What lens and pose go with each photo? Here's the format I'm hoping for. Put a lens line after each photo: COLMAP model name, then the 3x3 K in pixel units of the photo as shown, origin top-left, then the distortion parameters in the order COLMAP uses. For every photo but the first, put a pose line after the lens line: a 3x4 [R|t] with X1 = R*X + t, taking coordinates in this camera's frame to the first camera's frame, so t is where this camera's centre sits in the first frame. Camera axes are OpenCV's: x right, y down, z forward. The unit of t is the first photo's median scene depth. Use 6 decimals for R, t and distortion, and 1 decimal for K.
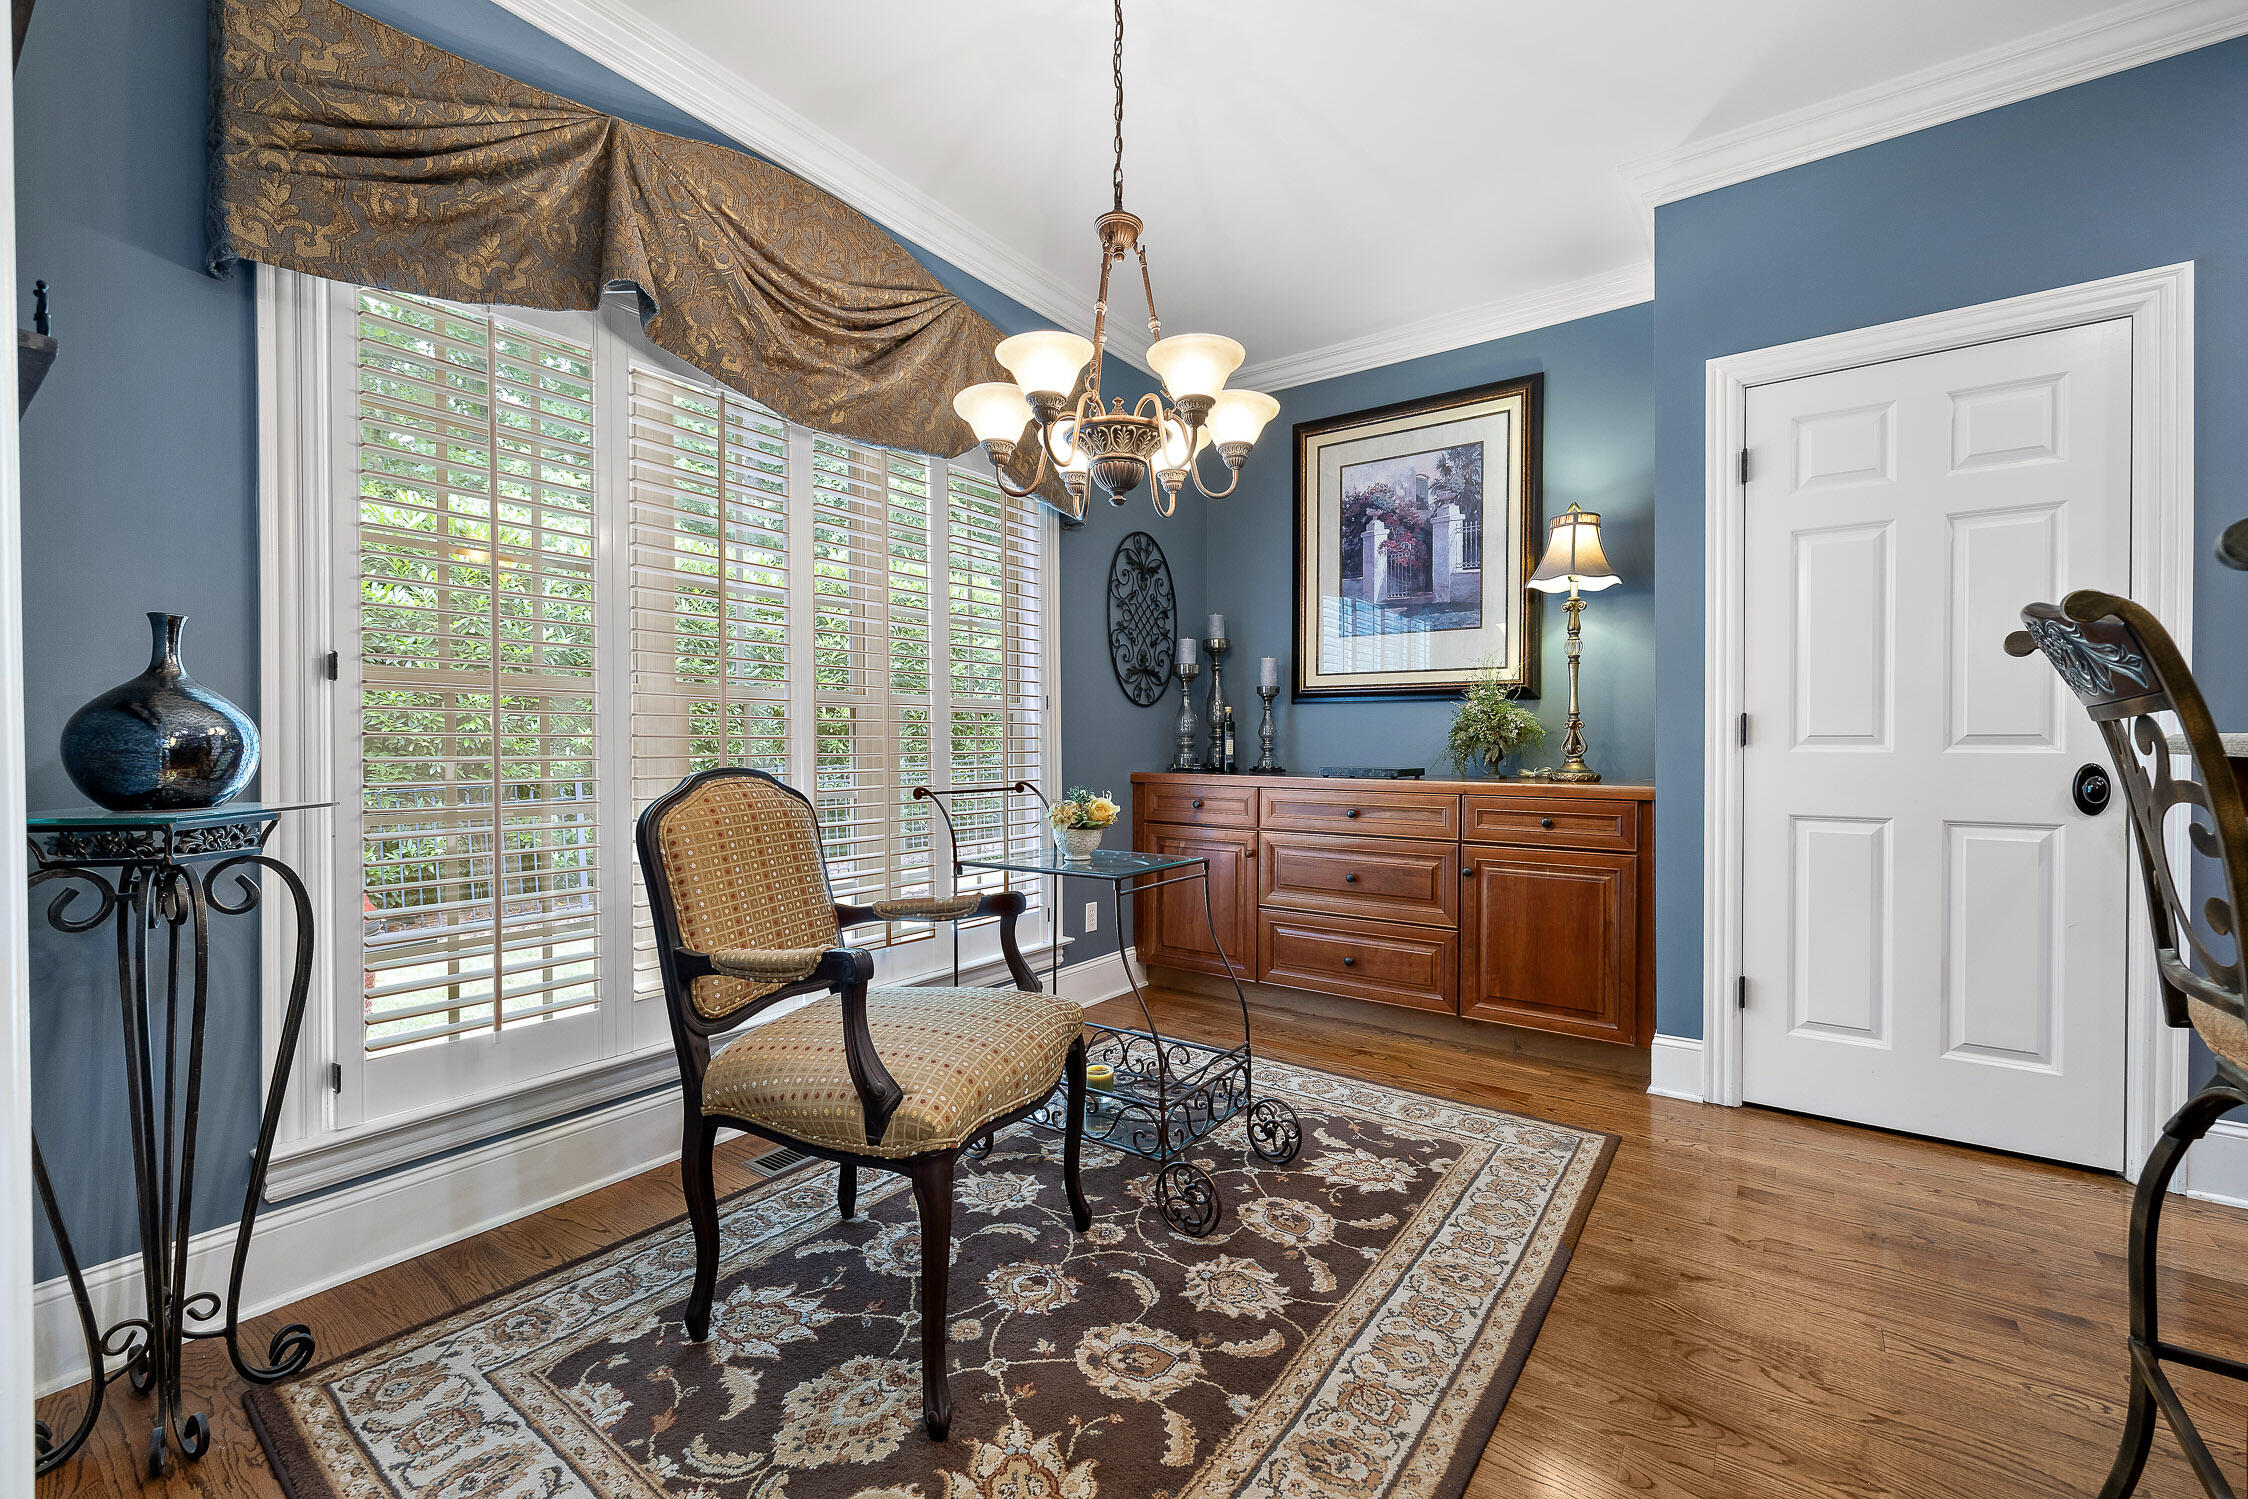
lens RADIAL K [[937.0, 0, 1120.9], [0, 937.0, 749.5], [0, 0, 1]] dist [-0.000688, 0.001311]
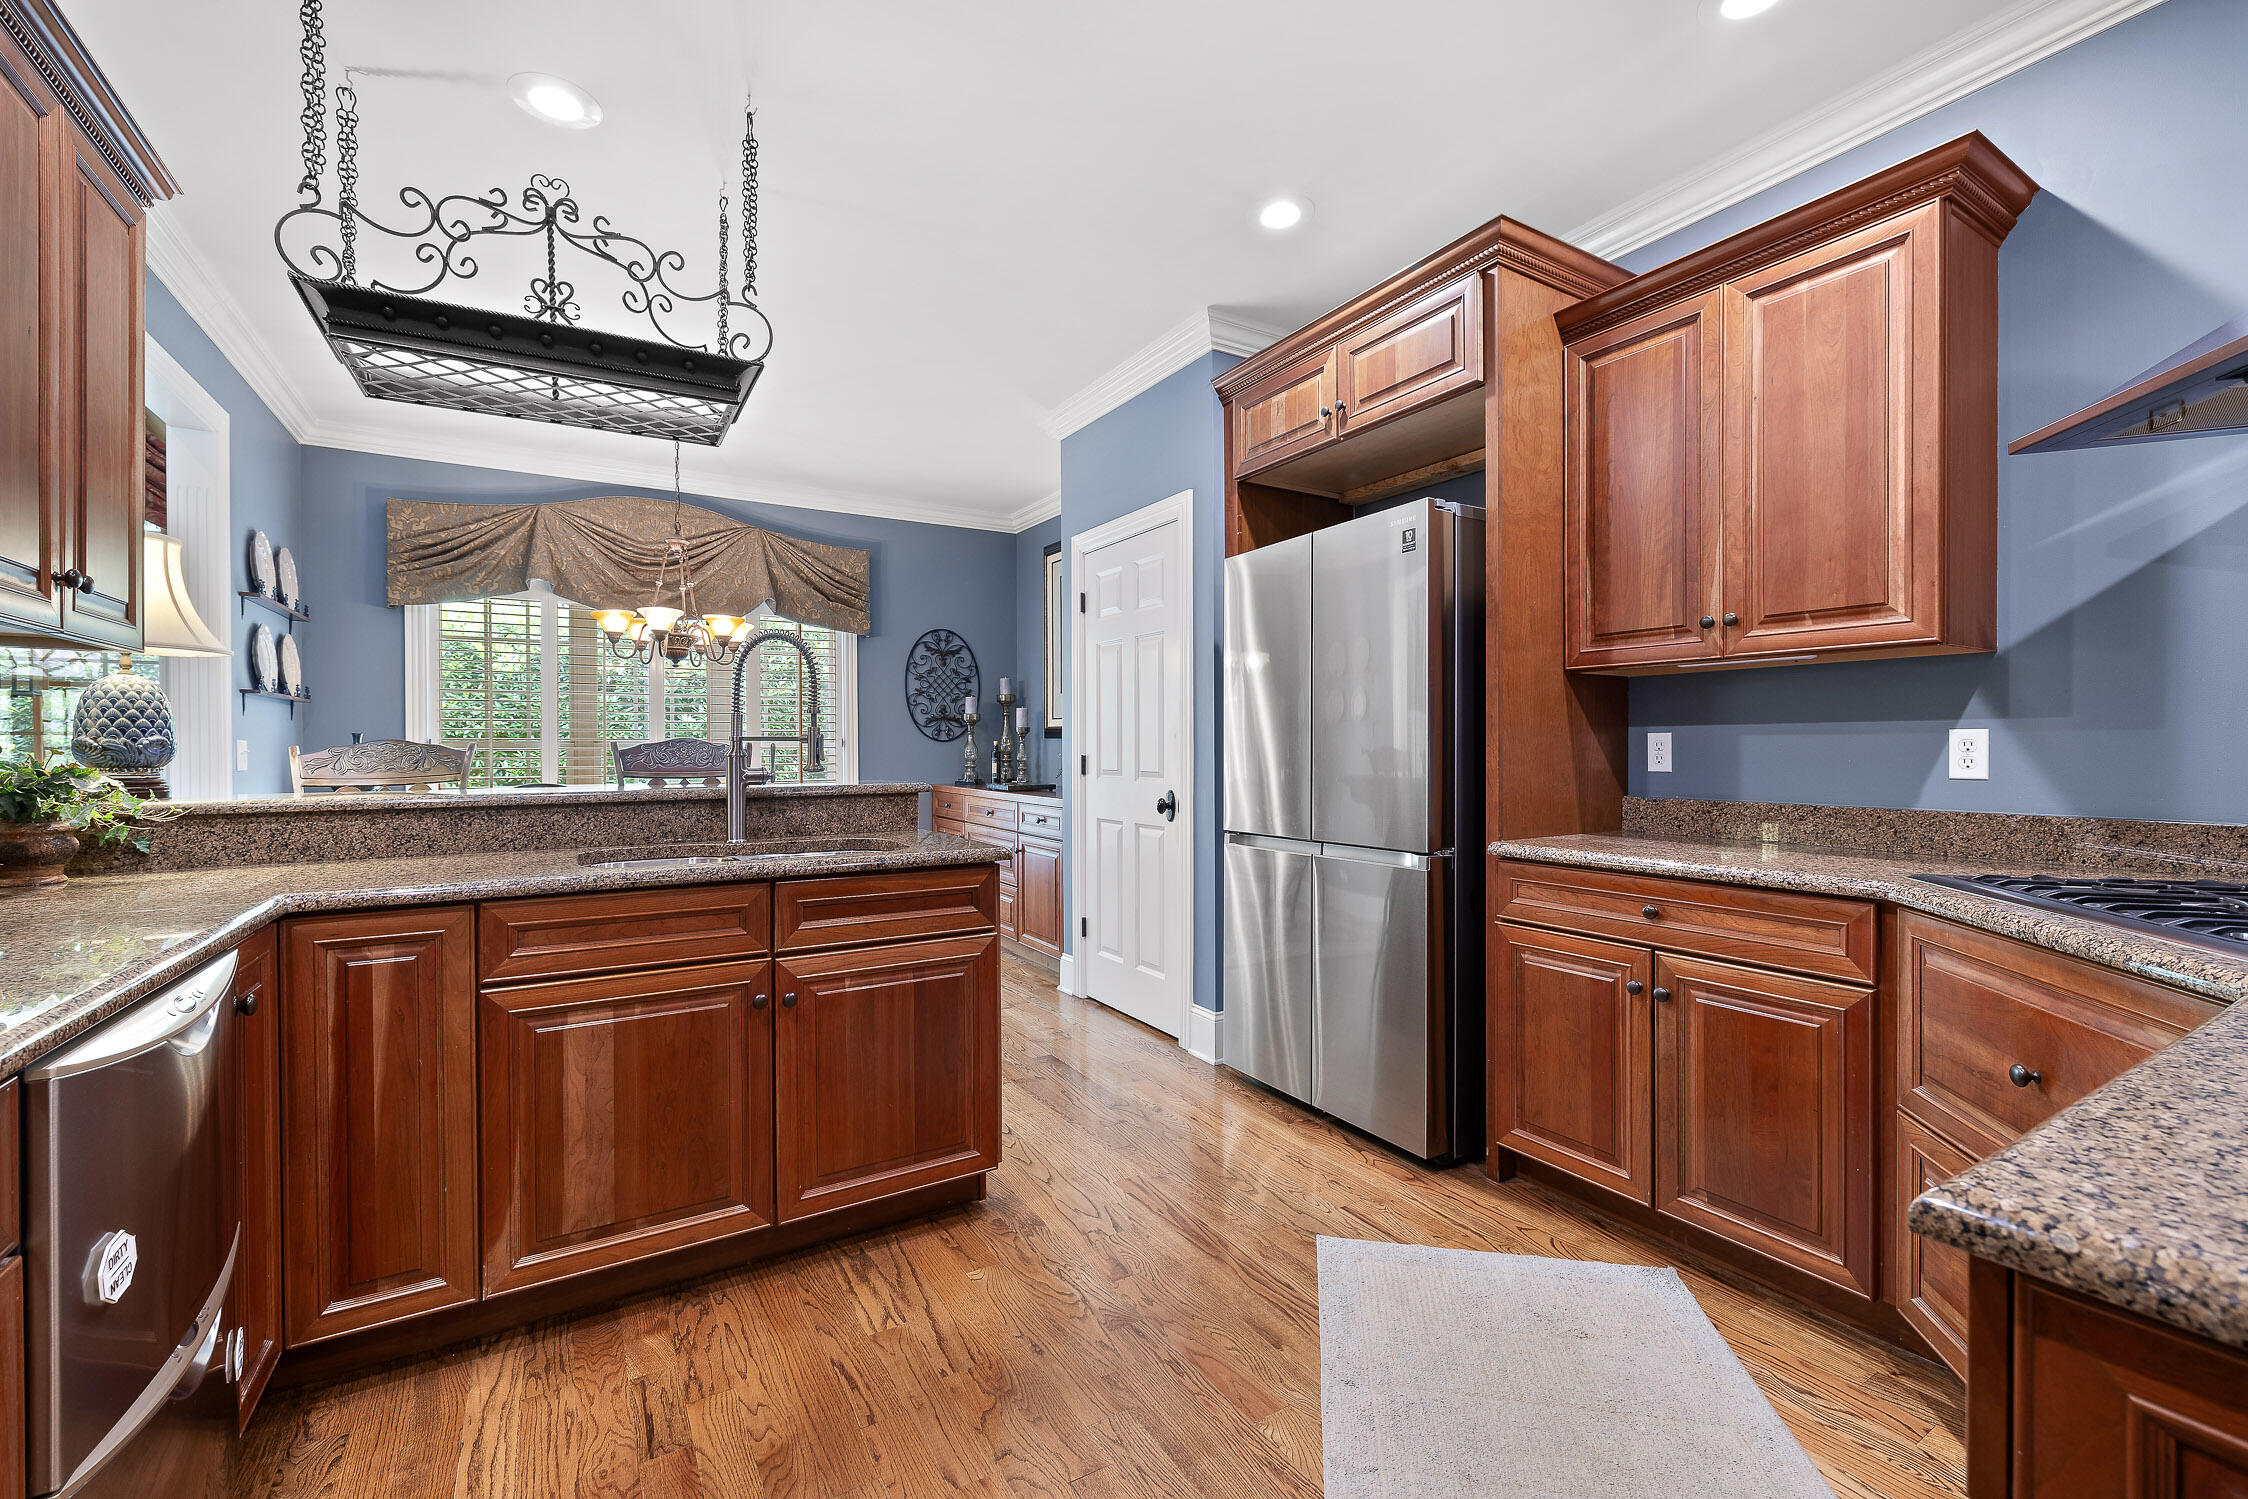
lens RADIAL K [[937.0, 0, 1121.7], [0, 937.0, 754.8], [0, 0, 1]] dist [-0.000688, 0.001311]
pose [[0.920329, 0.000226, -0.391145, 1.962404], [0.001200, 0.999994, 0.003400, -0.063531], [0.391143, -0.003598, 0.920323, -0.672501]]
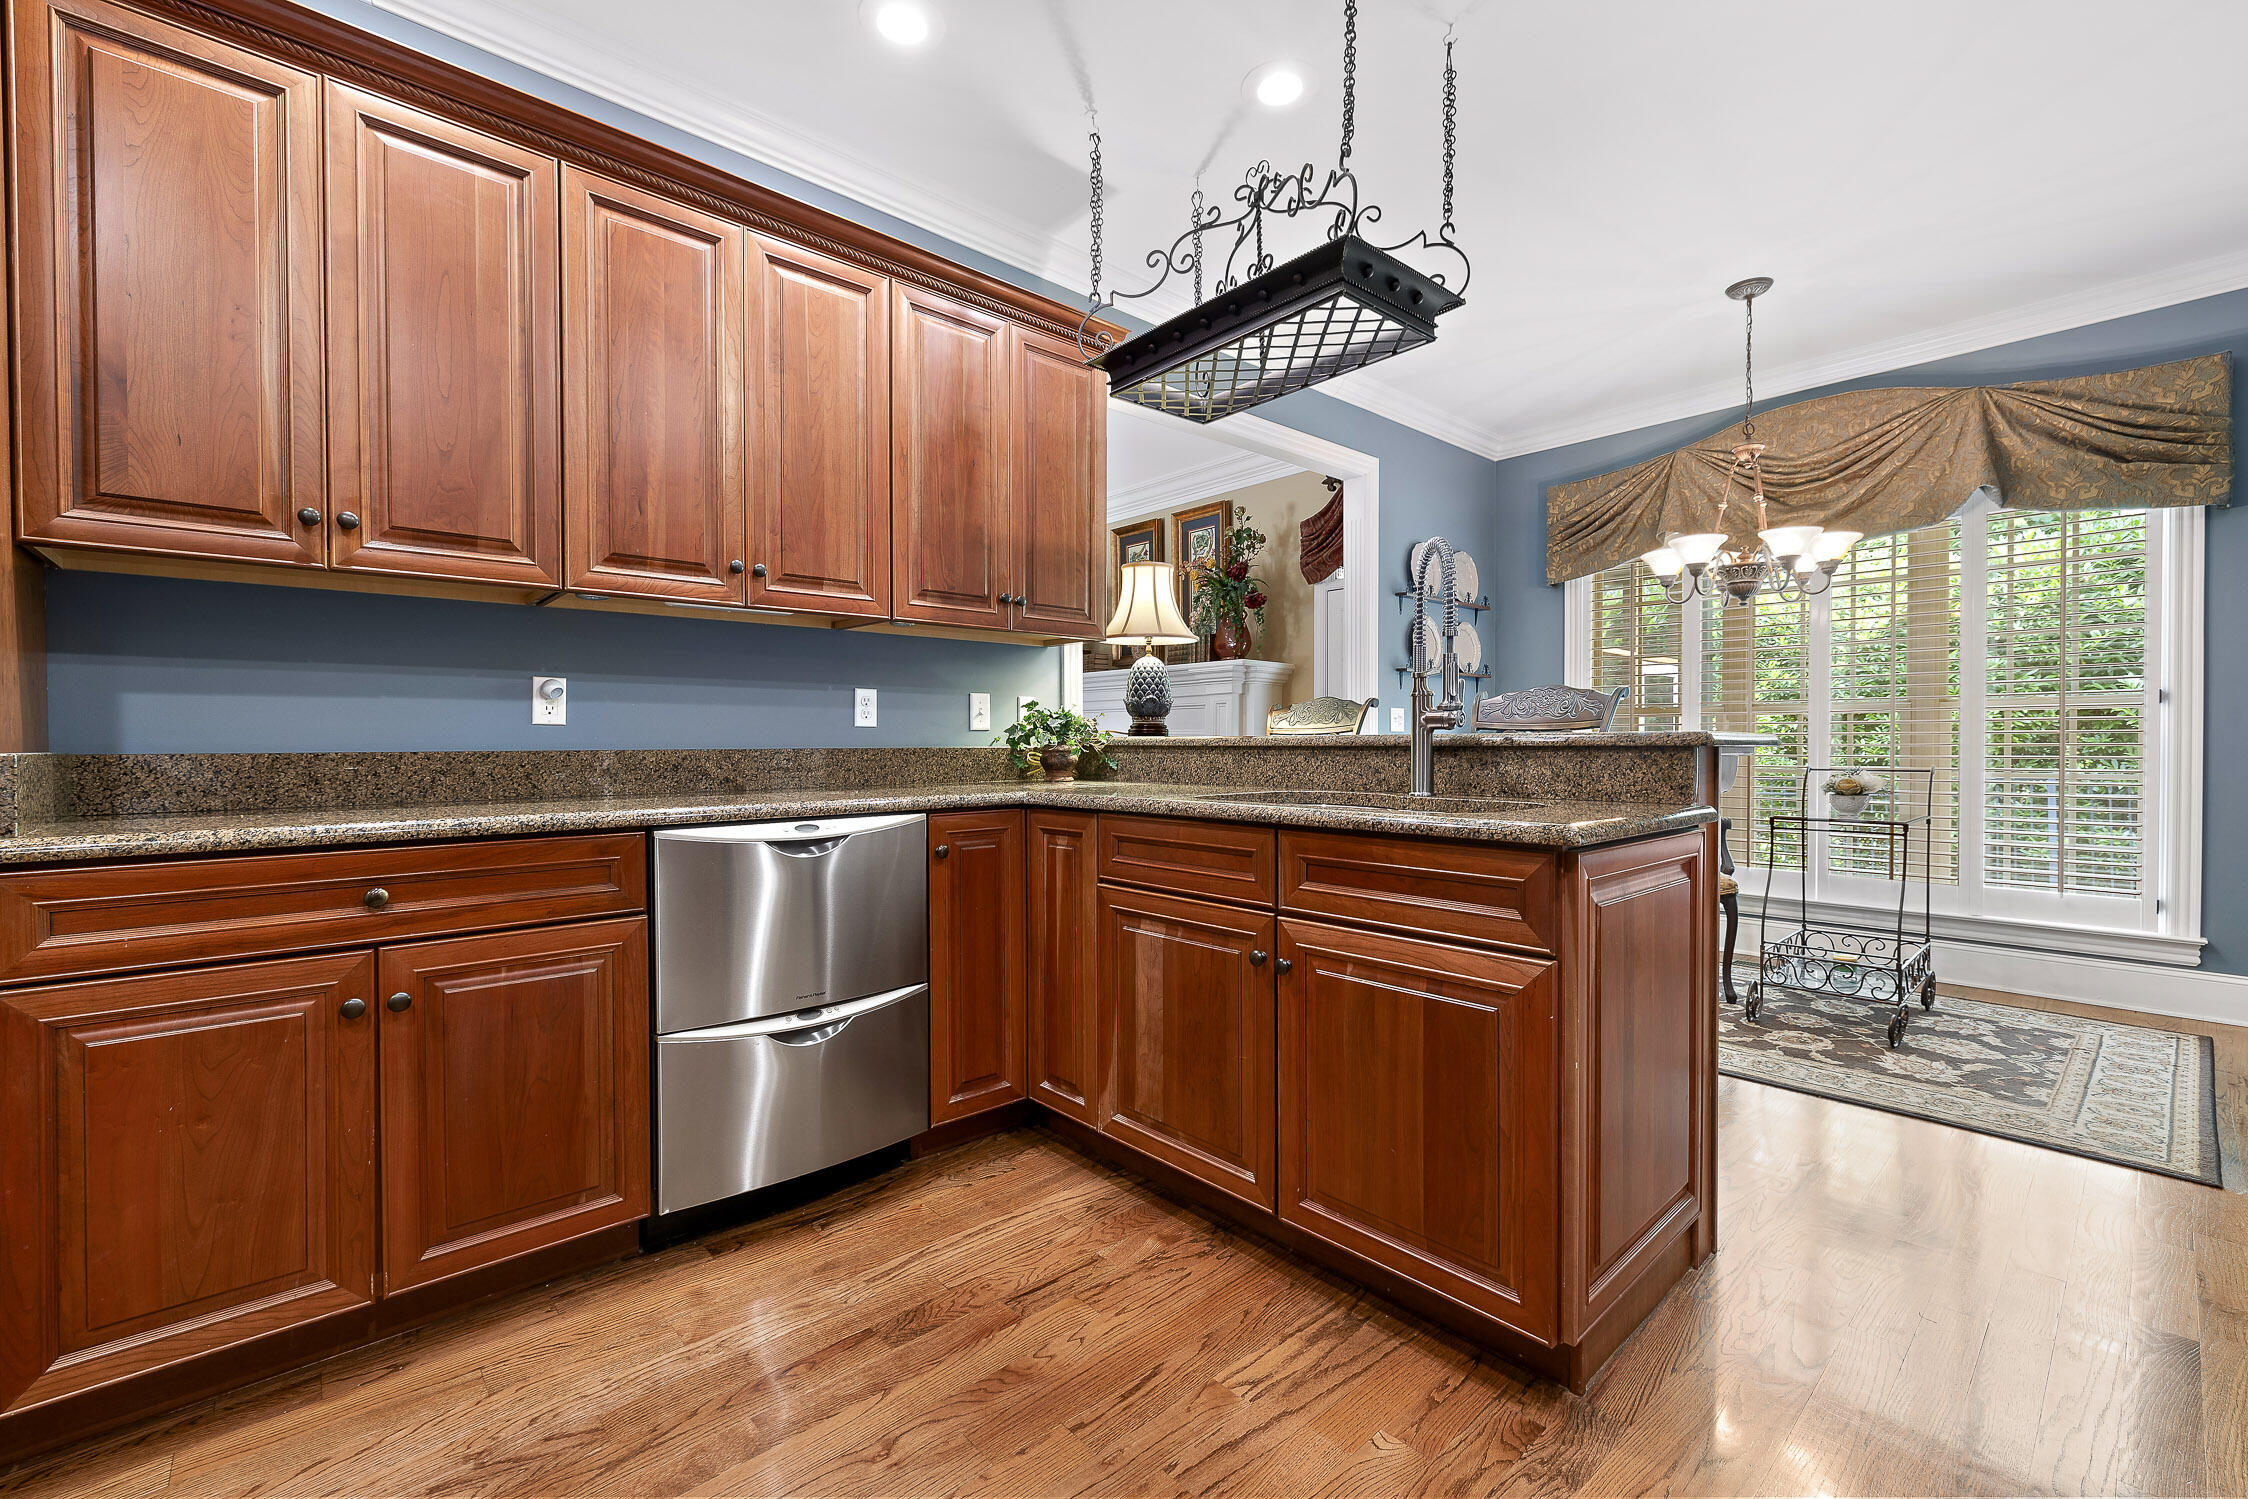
lens RADIAL K [[937.0, 0, 1123.4], [0, 937.0, 753.7], [0, 0, 1]] dist [-0.000688, 0.001311]
pose [[-0.212740, 0.015183, -0.976991, 2.139183], [-0.002358, 0.999868, 0.016052, -0.003249], [0.977106, 0.005719, -0.212677, 0.243313]]
